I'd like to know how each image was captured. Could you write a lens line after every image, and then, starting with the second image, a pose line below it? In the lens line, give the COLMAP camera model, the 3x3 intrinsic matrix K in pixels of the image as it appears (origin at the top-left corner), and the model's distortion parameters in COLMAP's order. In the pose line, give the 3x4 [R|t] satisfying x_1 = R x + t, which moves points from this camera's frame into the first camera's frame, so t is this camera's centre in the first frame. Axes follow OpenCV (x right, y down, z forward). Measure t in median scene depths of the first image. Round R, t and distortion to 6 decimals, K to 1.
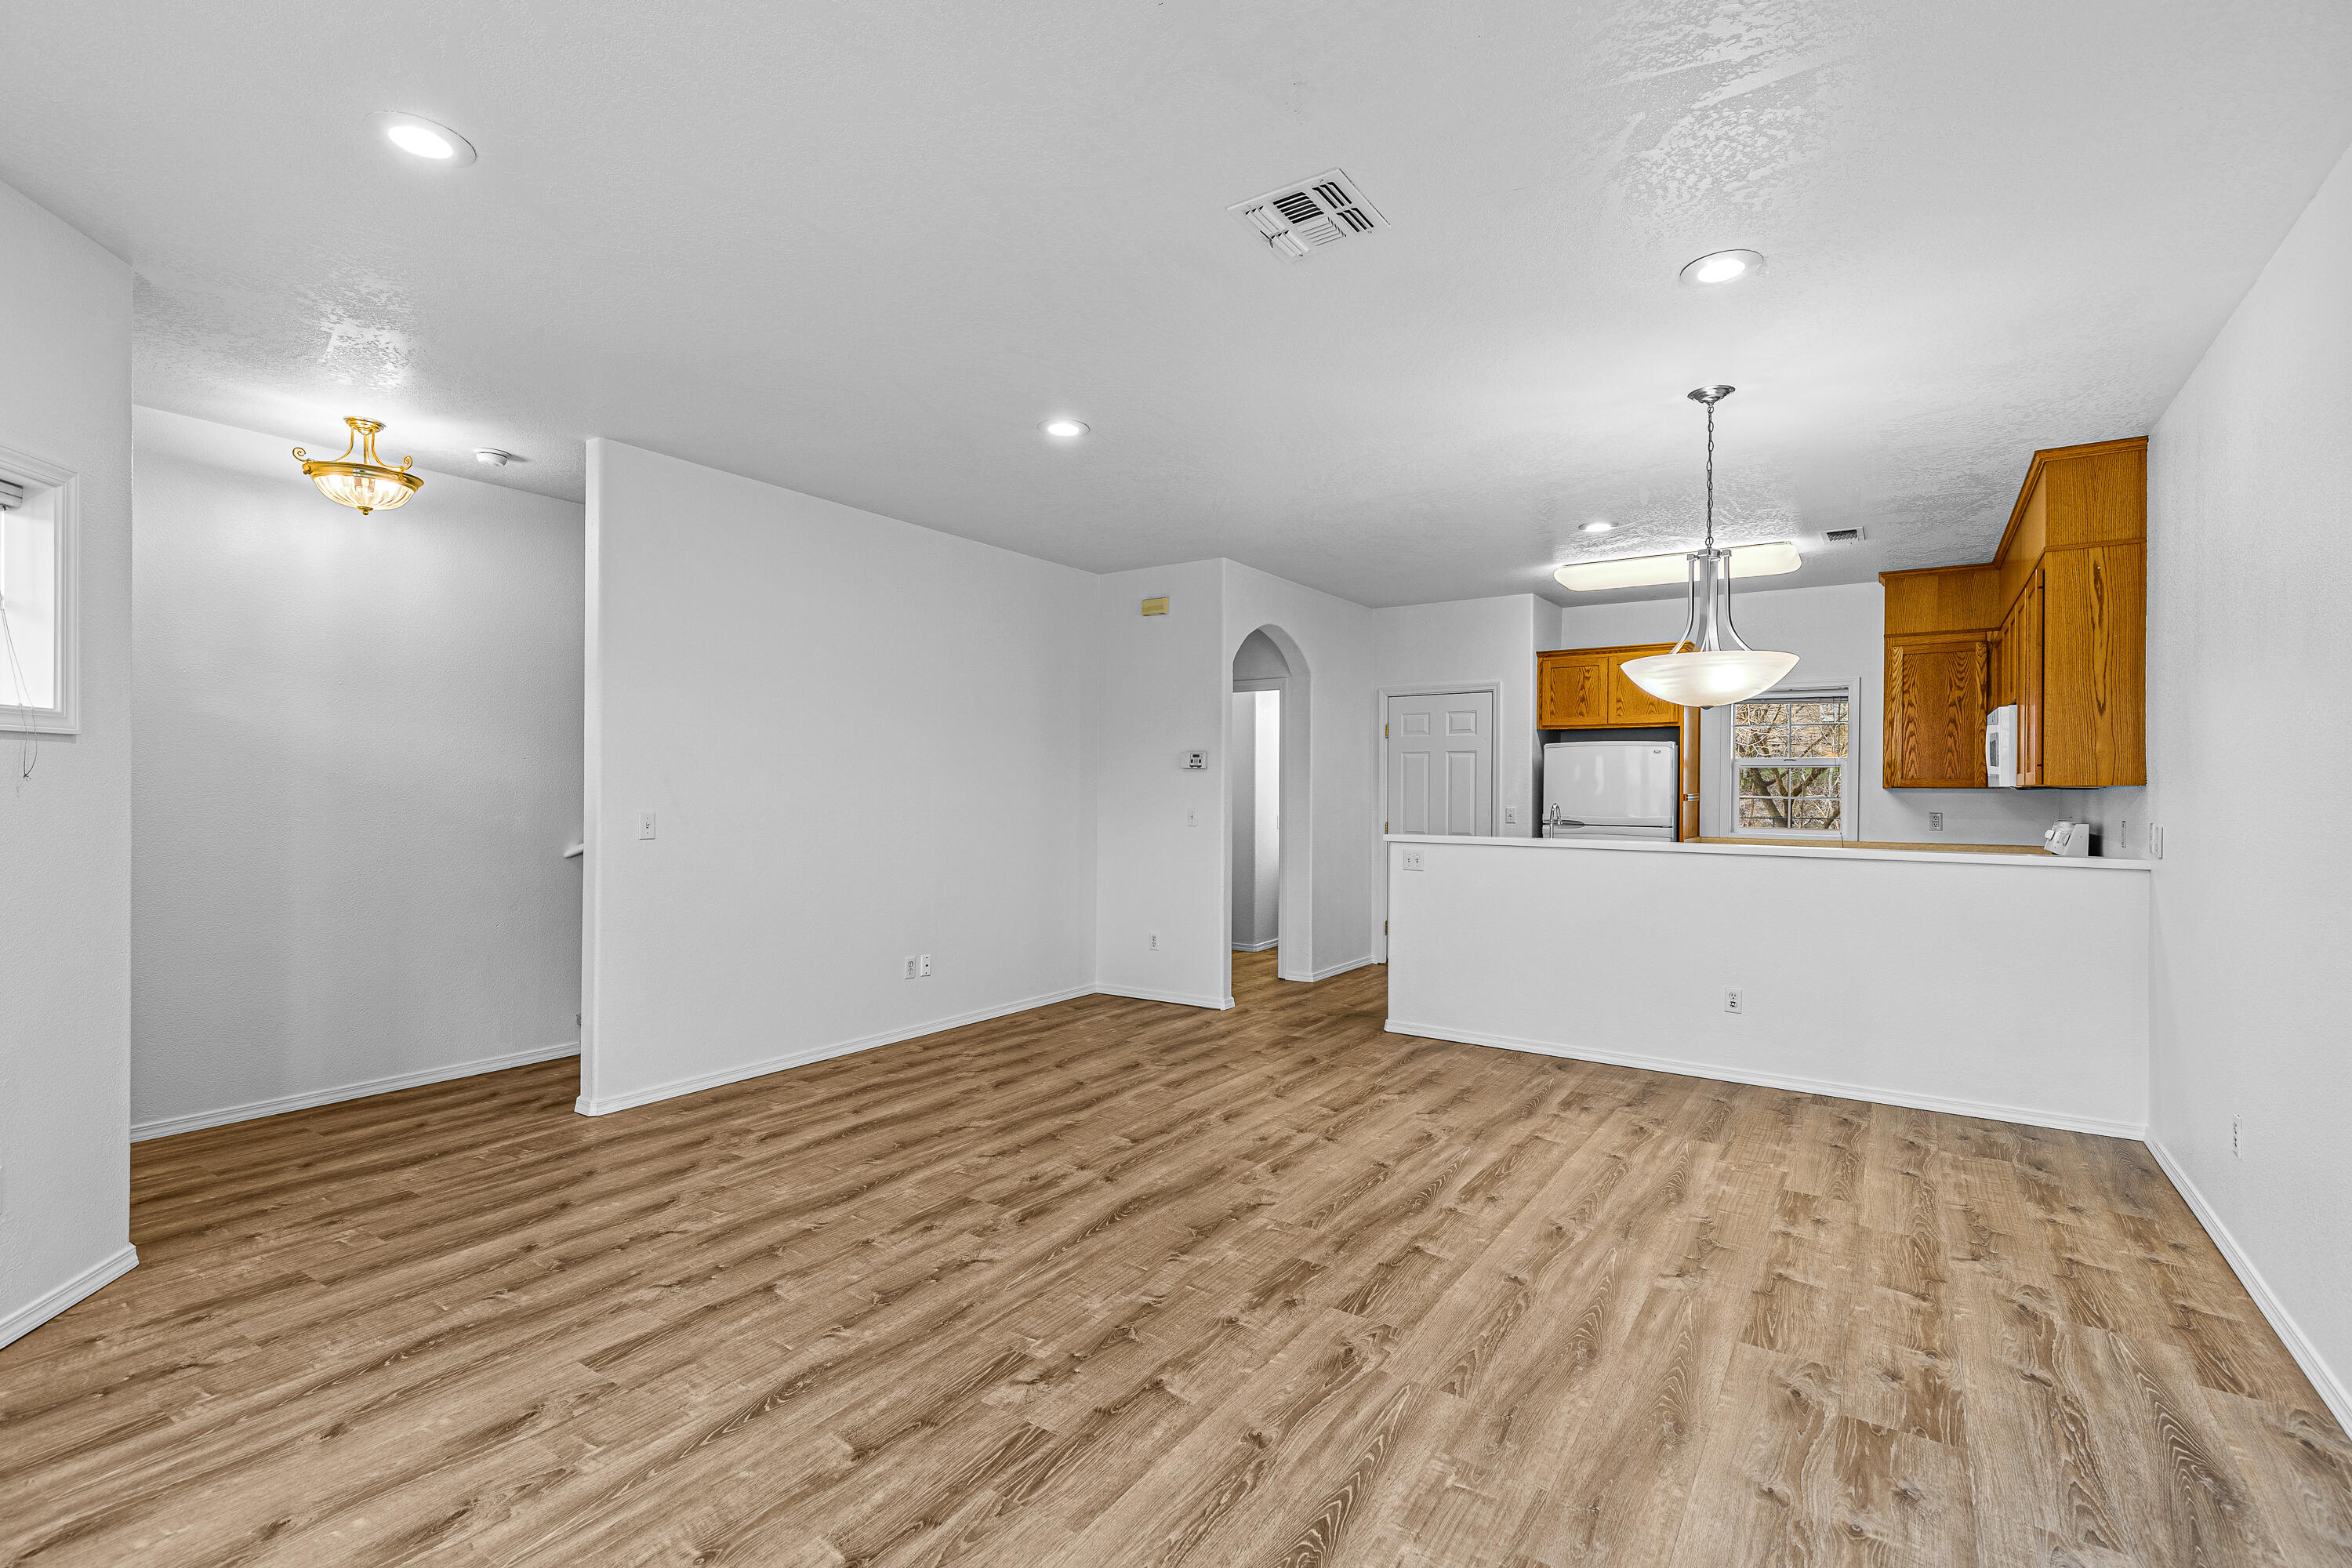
lens RADIAL K [[1072.7, 0, 1186.3], [0, 1072.7, 786.7], [0, 0, 1]] dist [0.007871, -0.000866]
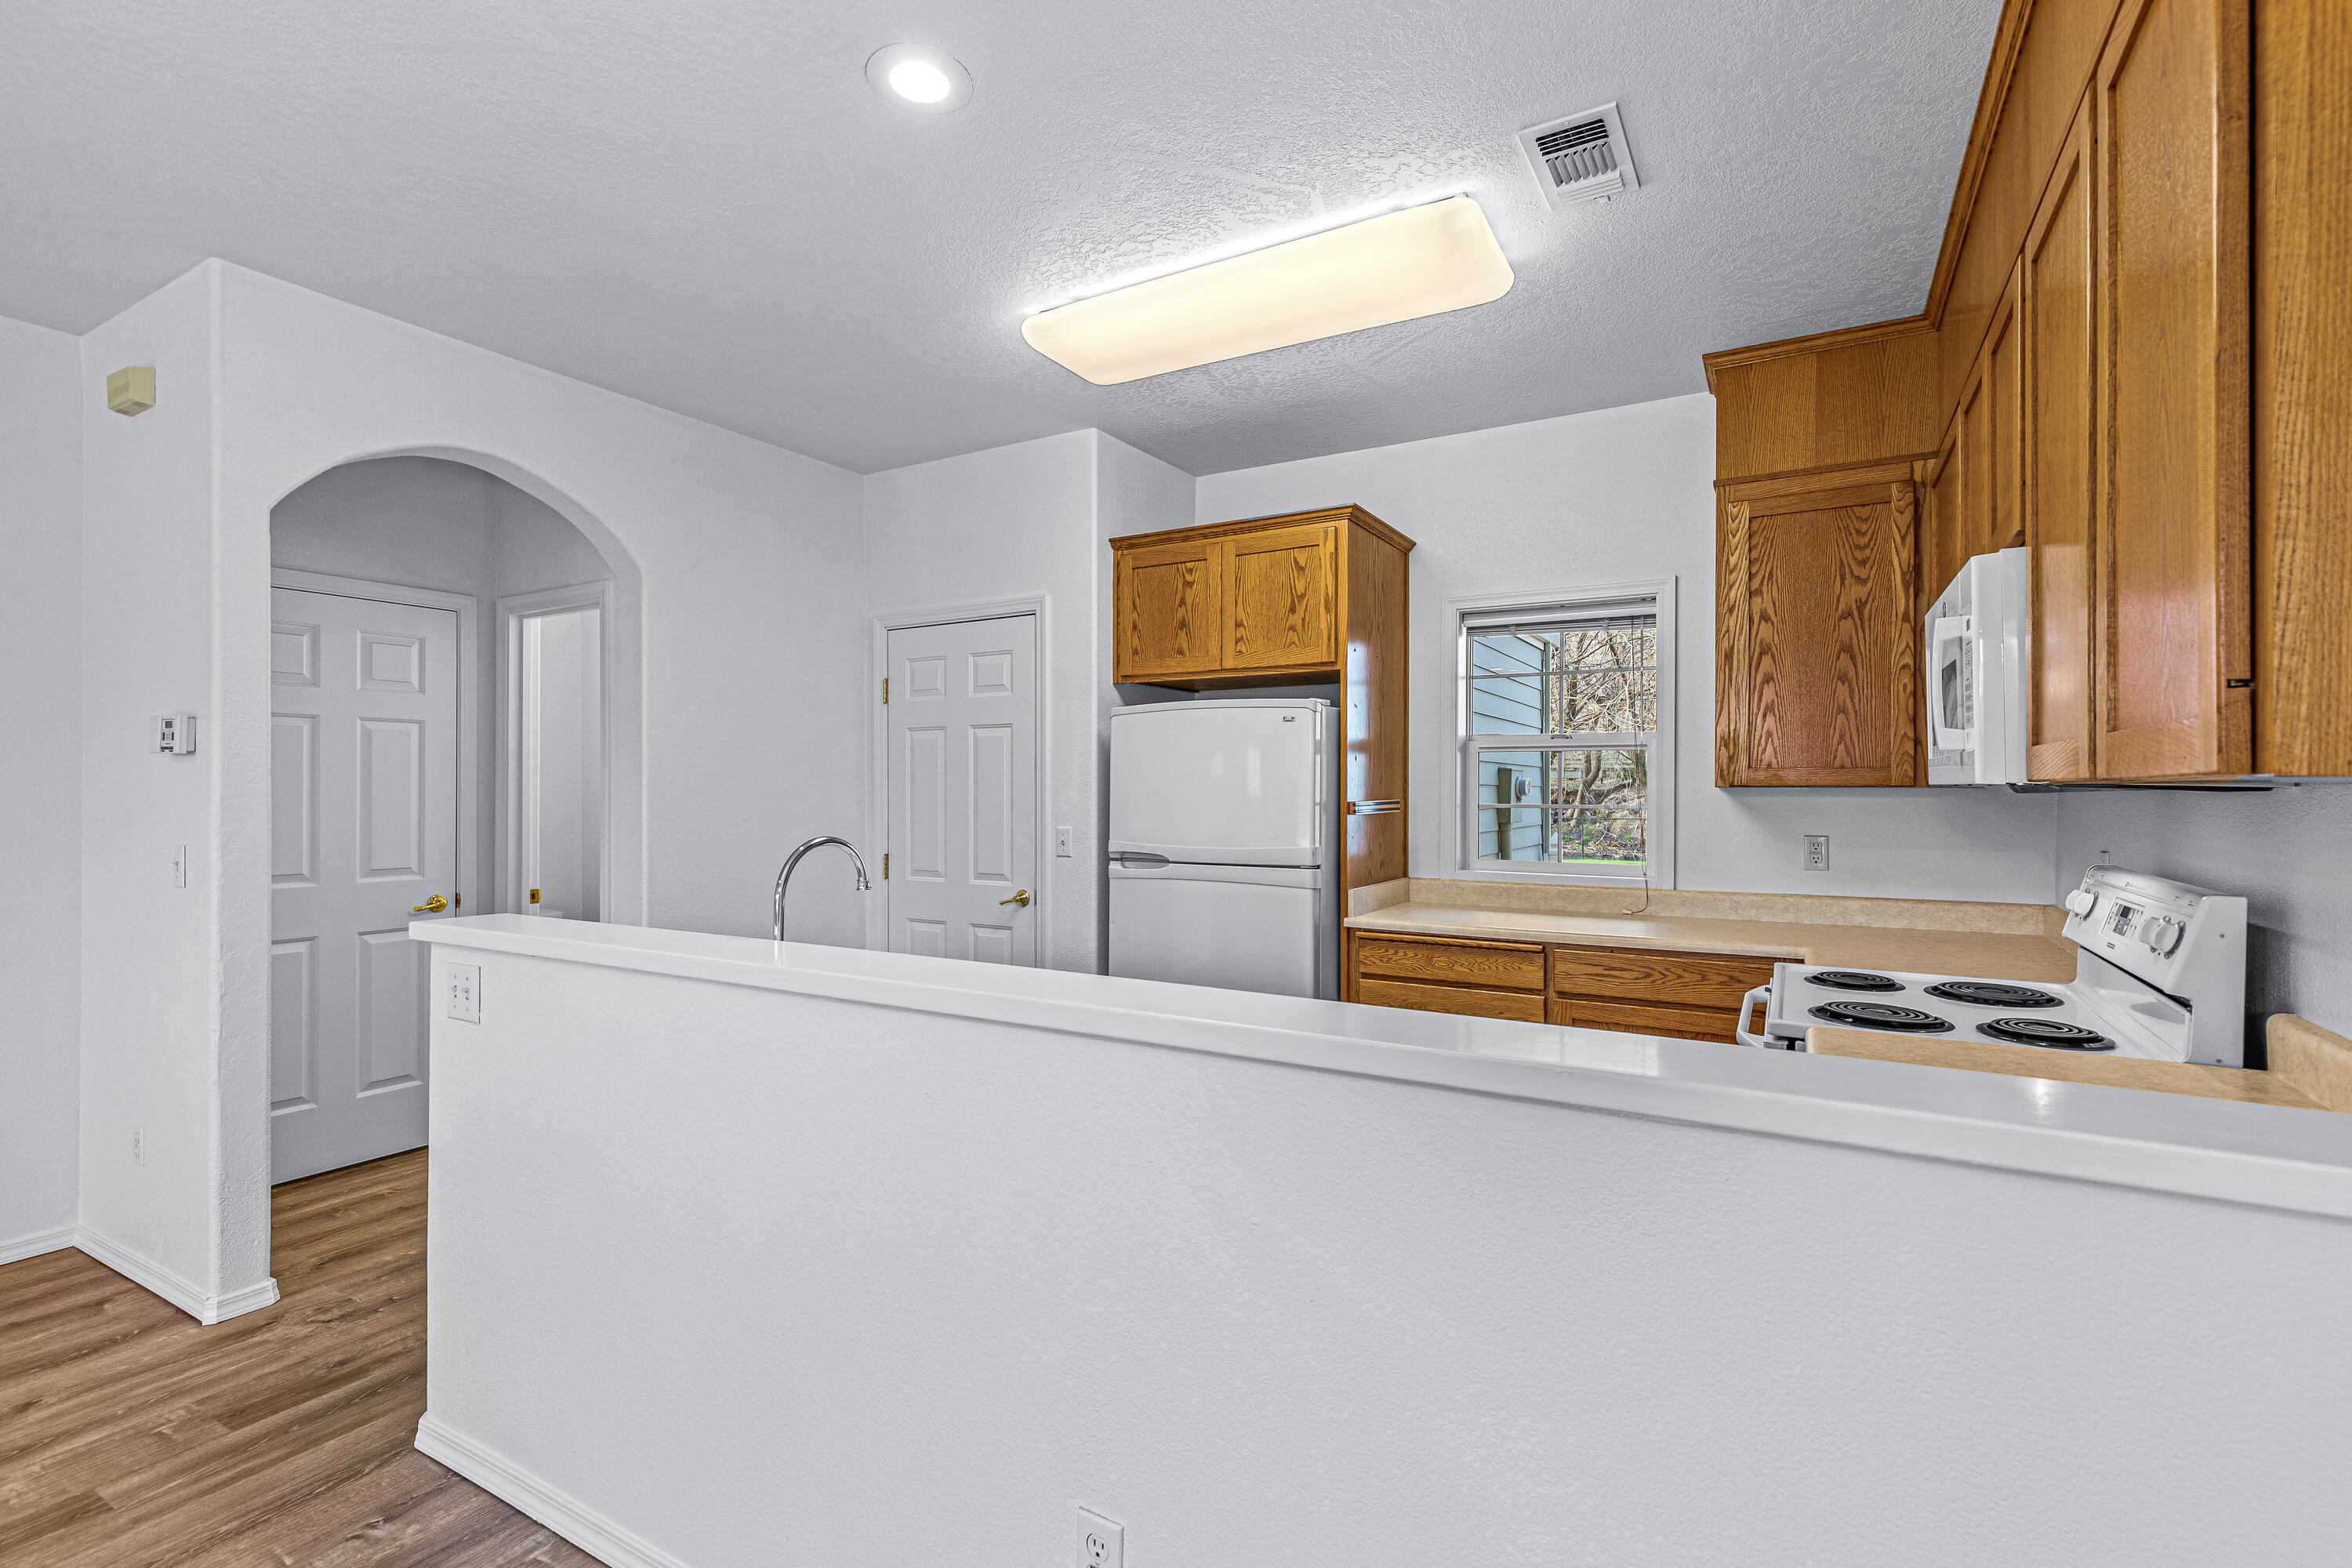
lens RADIAL K [[1078.7, 0, 1176.0], [0, 1078.7, 784.0], [0, 0, 1]] dist [0.007180, -0.000045]
pose [[0.998221, -0.006811, 0.059226, 0.371467], [0.006993, 0.999971, -0.002860, -0.000729], [-0.059205, 0.003269, 0.998240, 0.518433]]
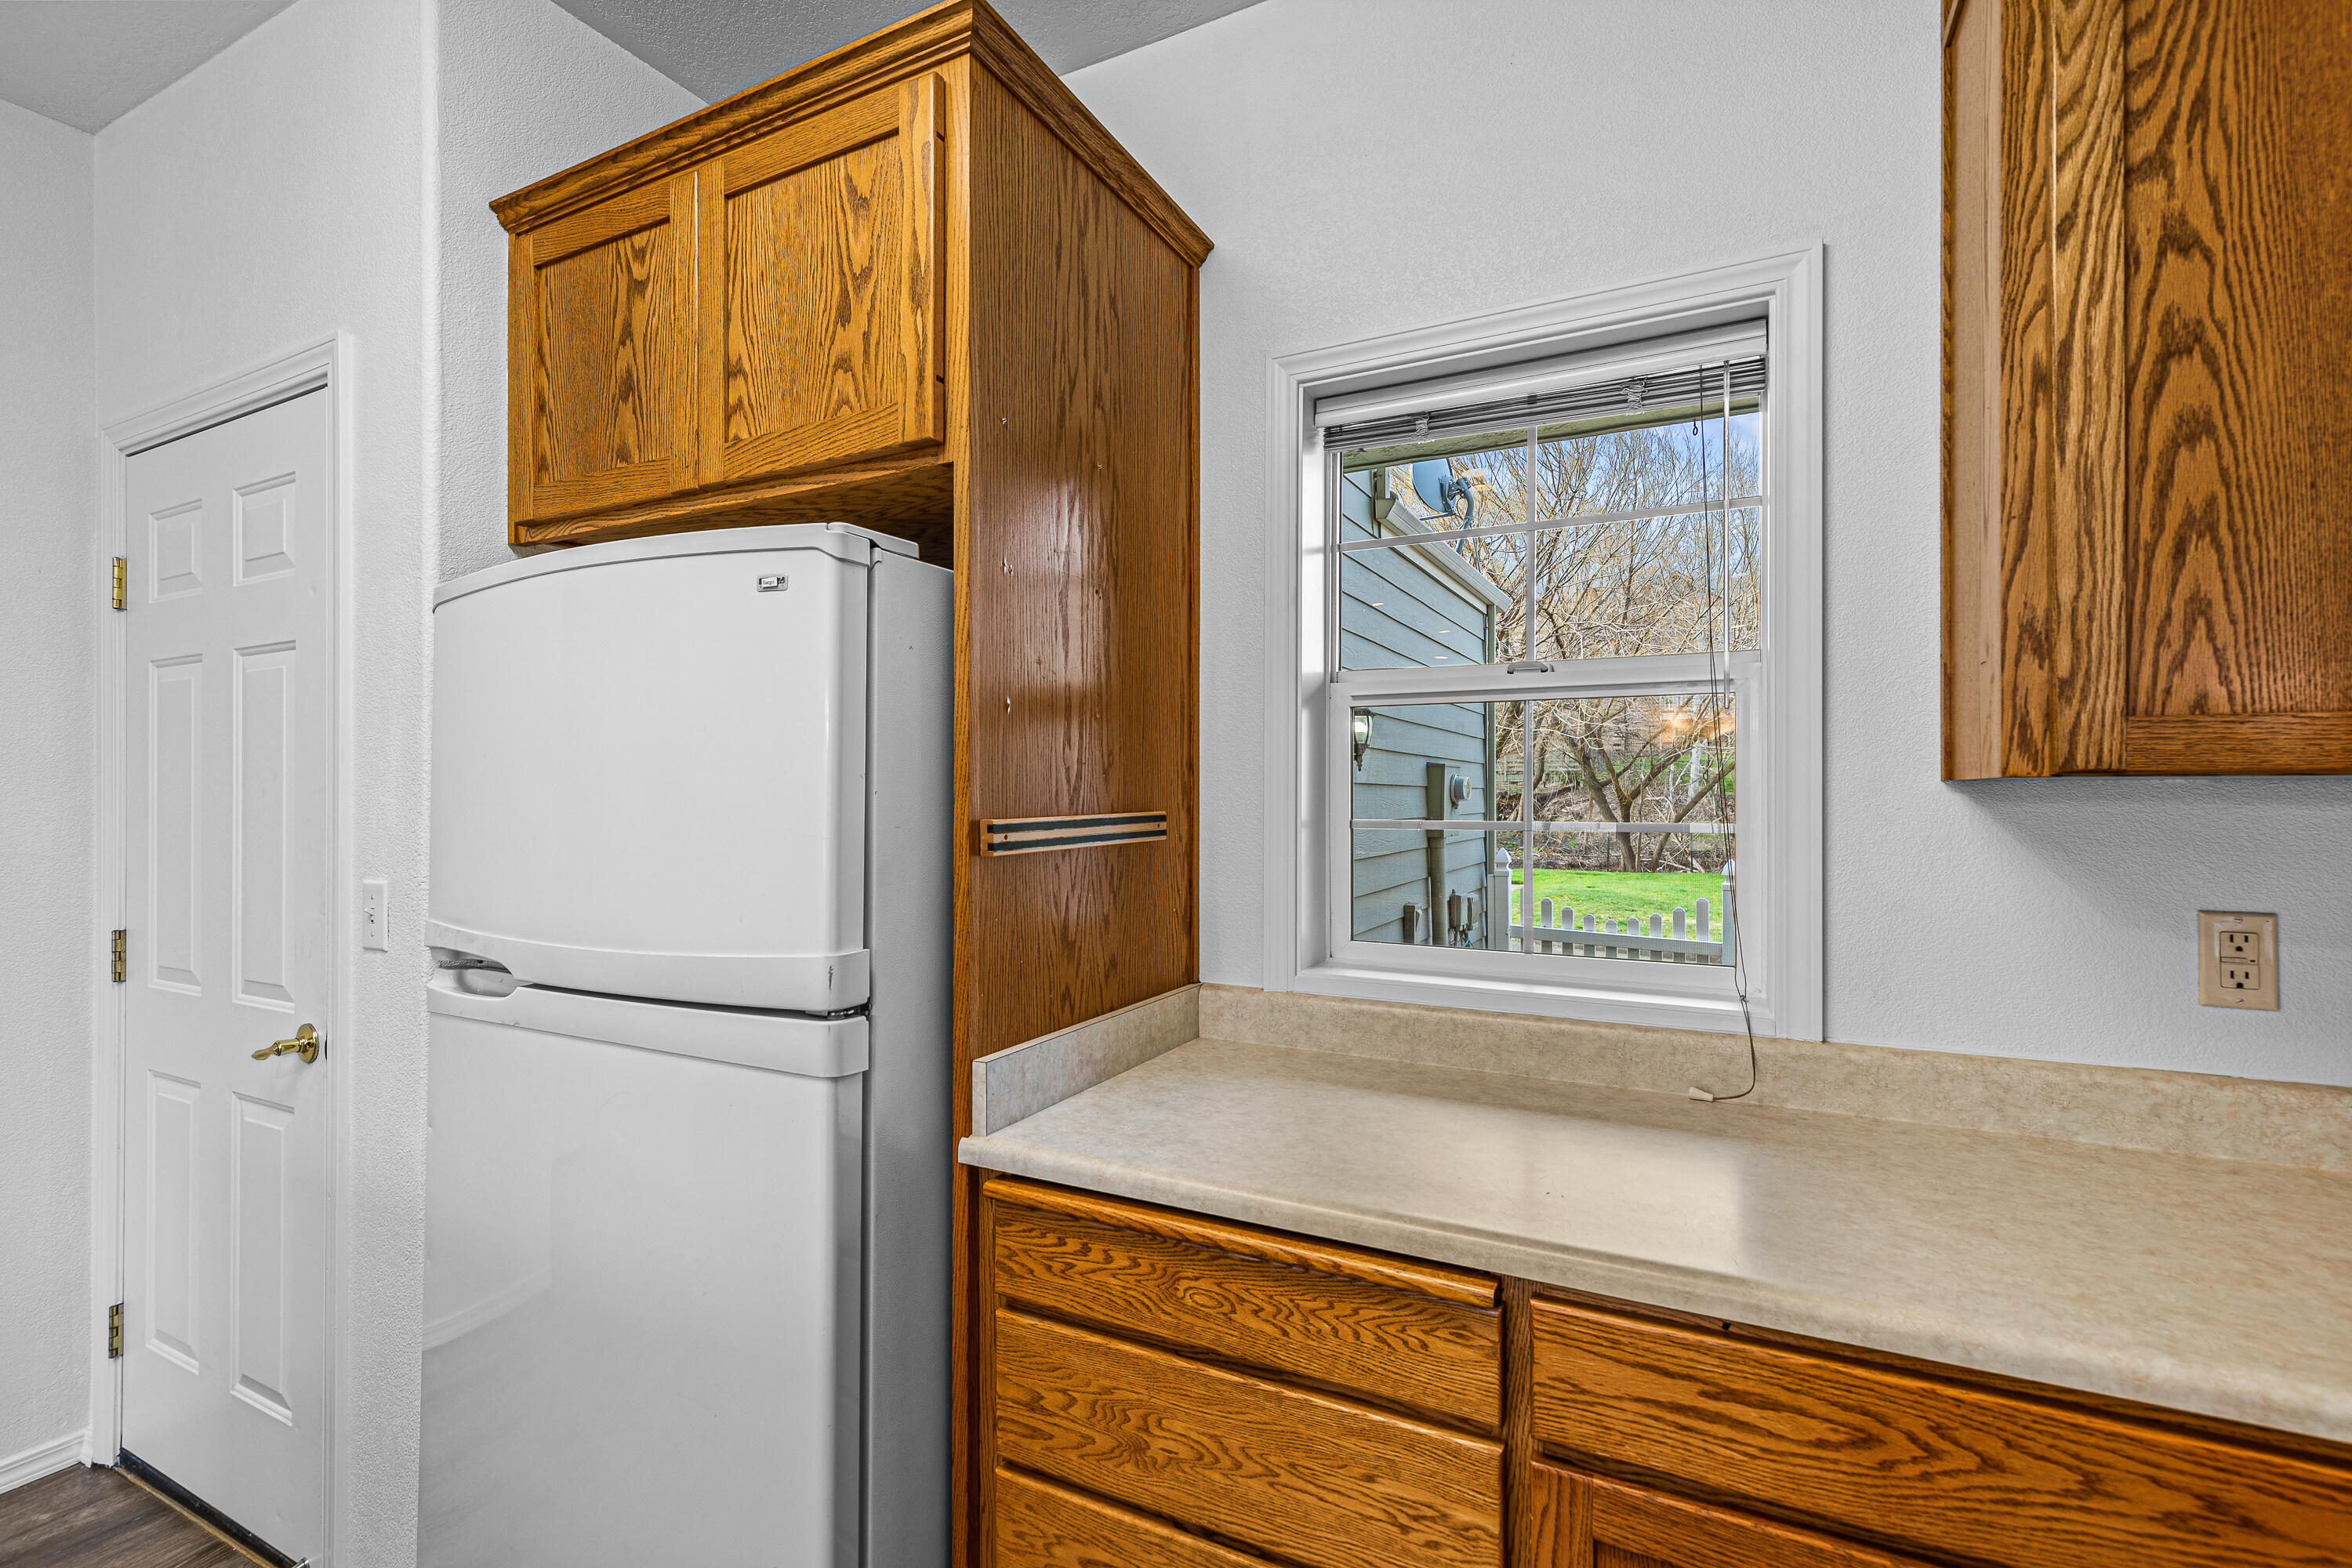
lens RADIAL K [[1072.7, 0, 1186.3], [0, 1072.7, 786.7], [0, 0, 1]] dist [0.007871, -0.000866]
pose [[0.993256, -0.008796, 0.115606, 0.507862], [0.009397, 0.999945, -0.004662, 0.002264], [-0.115558, 0.005717, 0.993284, 0.856918]]
